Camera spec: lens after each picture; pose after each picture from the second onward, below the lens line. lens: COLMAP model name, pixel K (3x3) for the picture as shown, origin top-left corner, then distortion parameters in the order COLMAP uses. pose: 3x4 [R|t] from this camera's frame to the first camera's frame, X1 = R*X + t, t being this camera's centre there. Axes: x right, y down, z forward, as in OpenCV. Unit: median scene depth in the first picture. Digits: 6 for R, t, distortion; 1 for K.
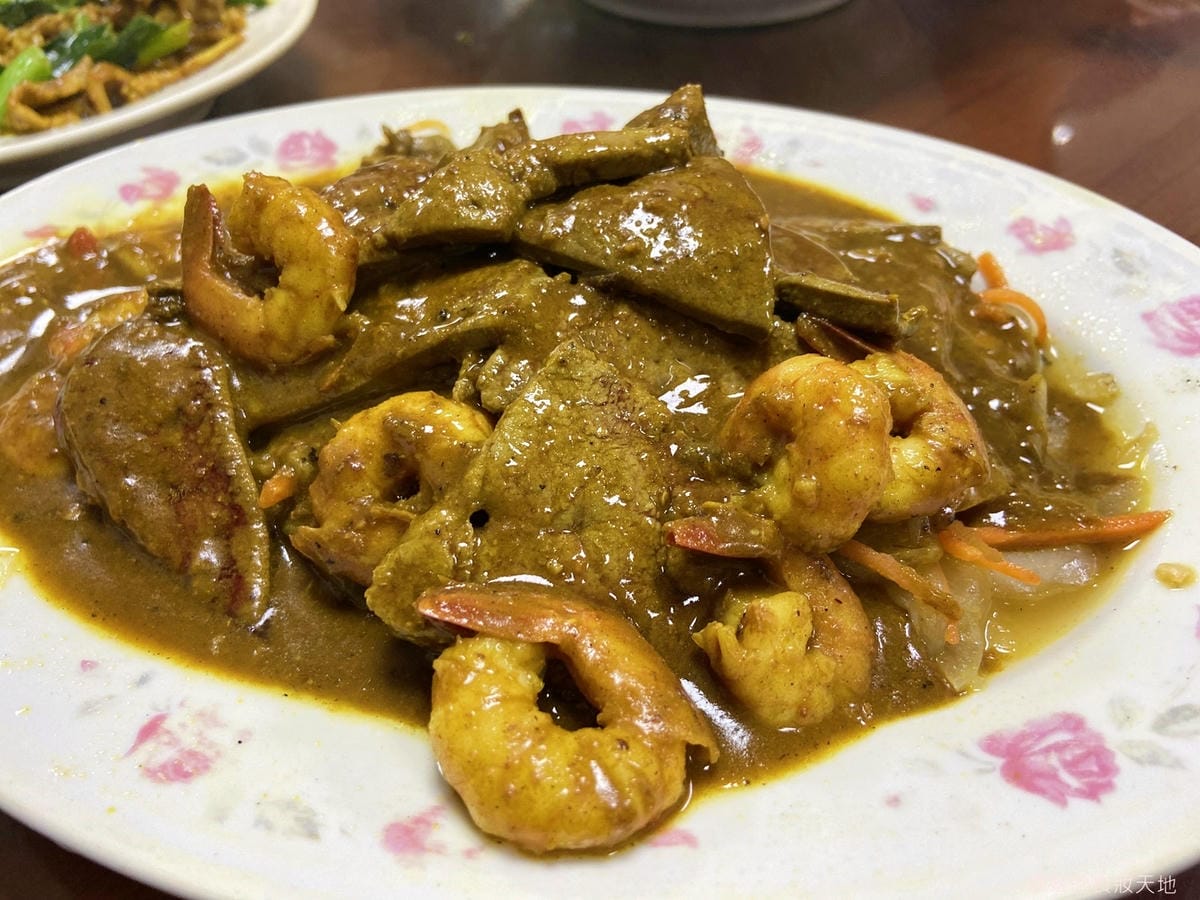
lens RADIAL K [[898.1, 0, 608.2], [0, 898.1, 466.8], [0, 0, 1]] dist [0.097528, -0.112382]
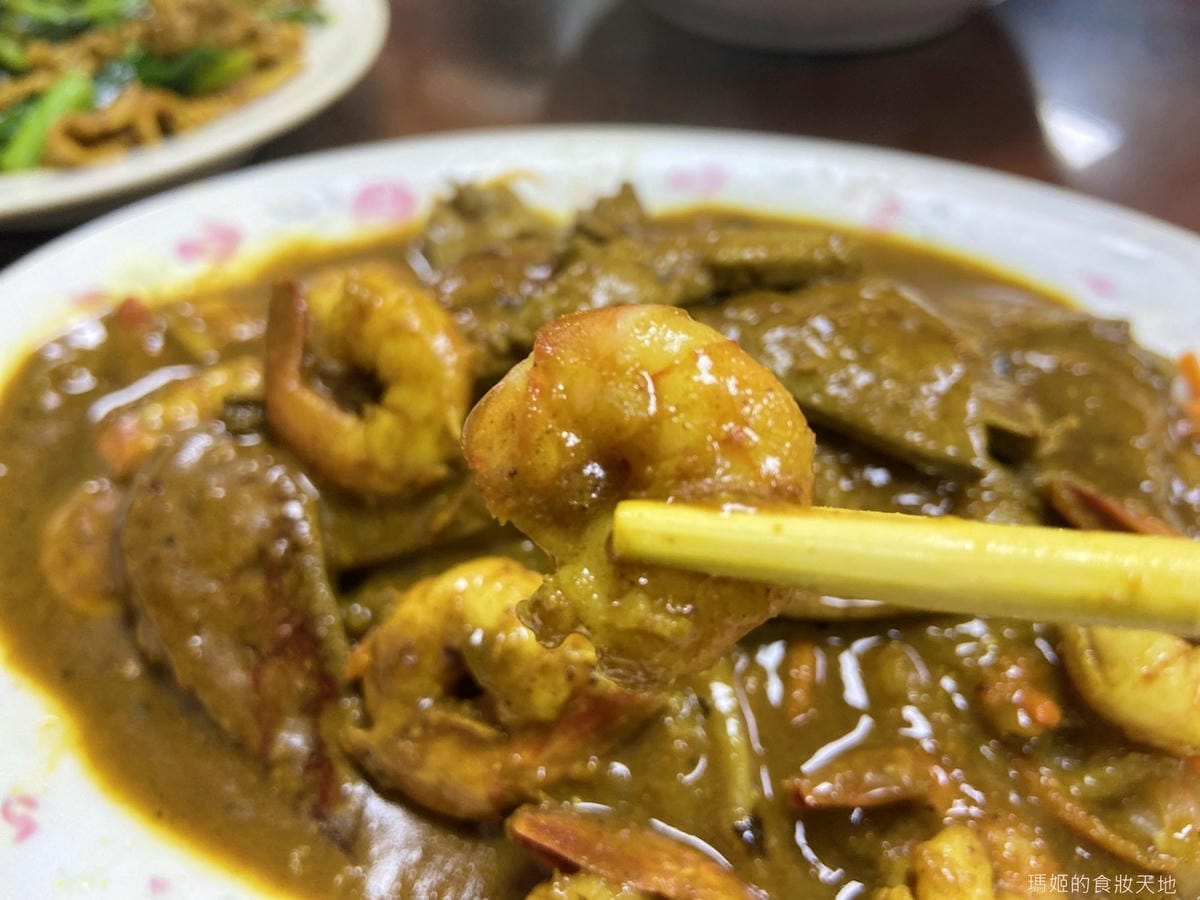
lens RADIAL K [[898.1, 0, 599.0], [0, 898.1, 454.8], [0, 0, 1]] dist [0.097528, -0.112382]
pose [[0.999536, 0.025274, -0.017002, -0.149440], [-0.025292, 0.999680, -0.000831, -0.161399], [0.016976, 0.001261, 0.999855, 0.172358]]
